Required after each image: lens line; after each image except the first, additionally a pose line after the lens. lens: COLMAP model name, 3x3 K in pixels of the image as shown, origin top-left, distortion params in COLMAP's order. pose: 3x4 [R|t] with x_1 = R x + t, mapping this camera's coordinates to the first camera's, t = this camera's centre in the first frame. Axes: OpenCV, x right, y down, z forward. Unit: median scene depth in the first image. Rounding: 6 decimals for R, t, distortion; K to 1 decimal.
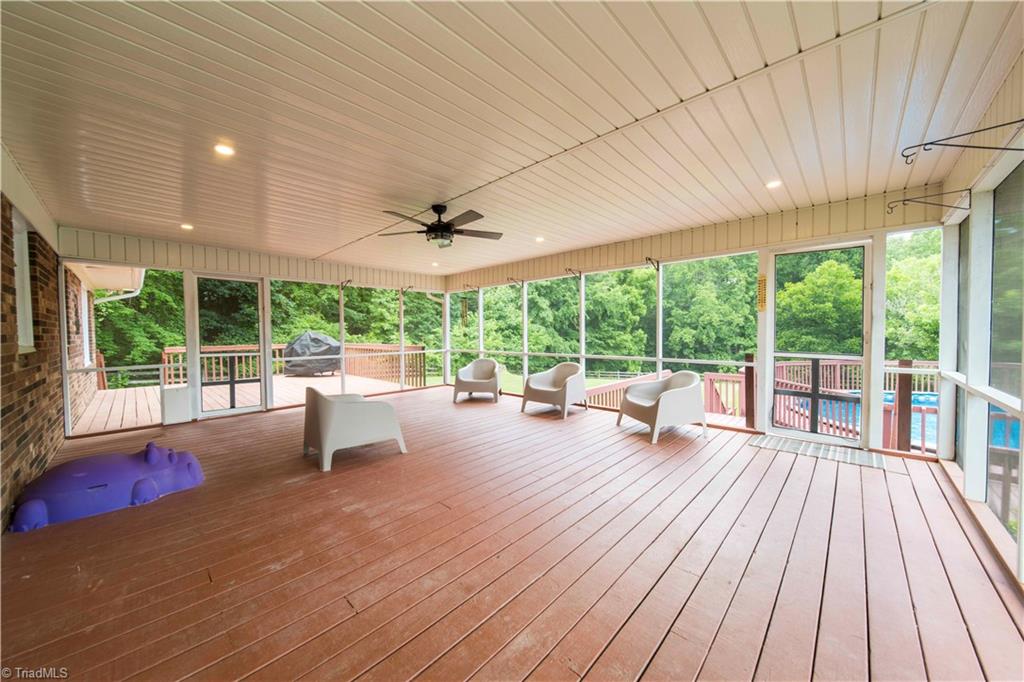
lens RADIAL K [[361.4, 0, 511.3], [0, 361.4, 347.1], [0, 0, 1]] dist [-0.000363, -0.000021]
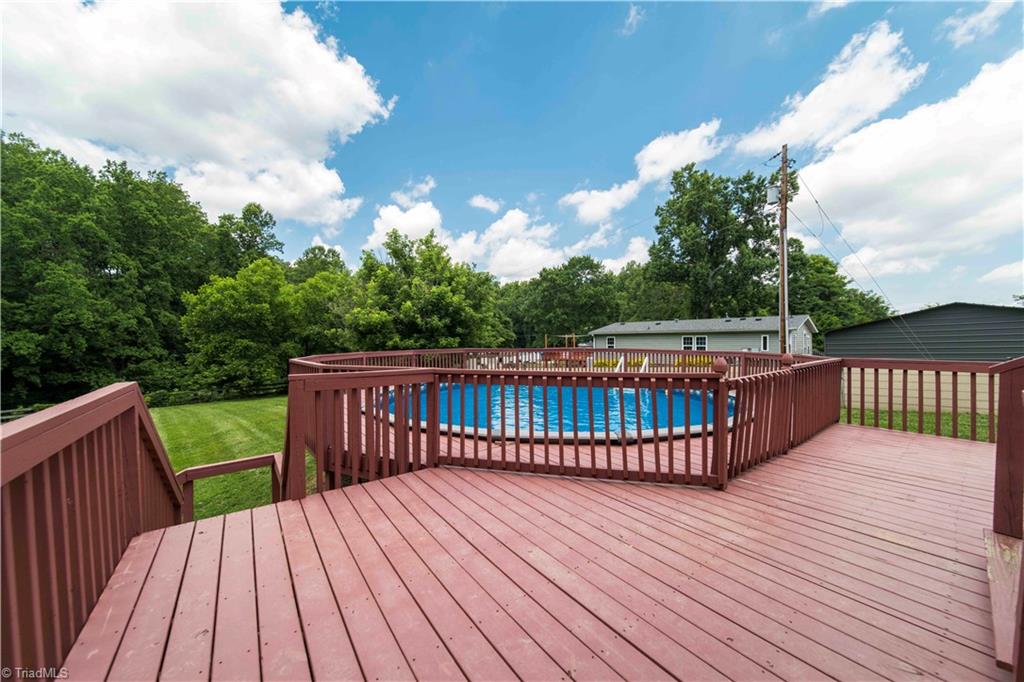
lens RADIAL K [[361.4, 0, 511.3], [0, 361.4, 347.1], [0, 0, 1]] dist [-0.000363, -0.000021]
pose [[0.168641, -0.005023, 0.985665, 0.037272], [0.039991, 0.999199, -0.001751, 0.007535], [-0.984866, 0.039713, 0.168706, 0.112877]]
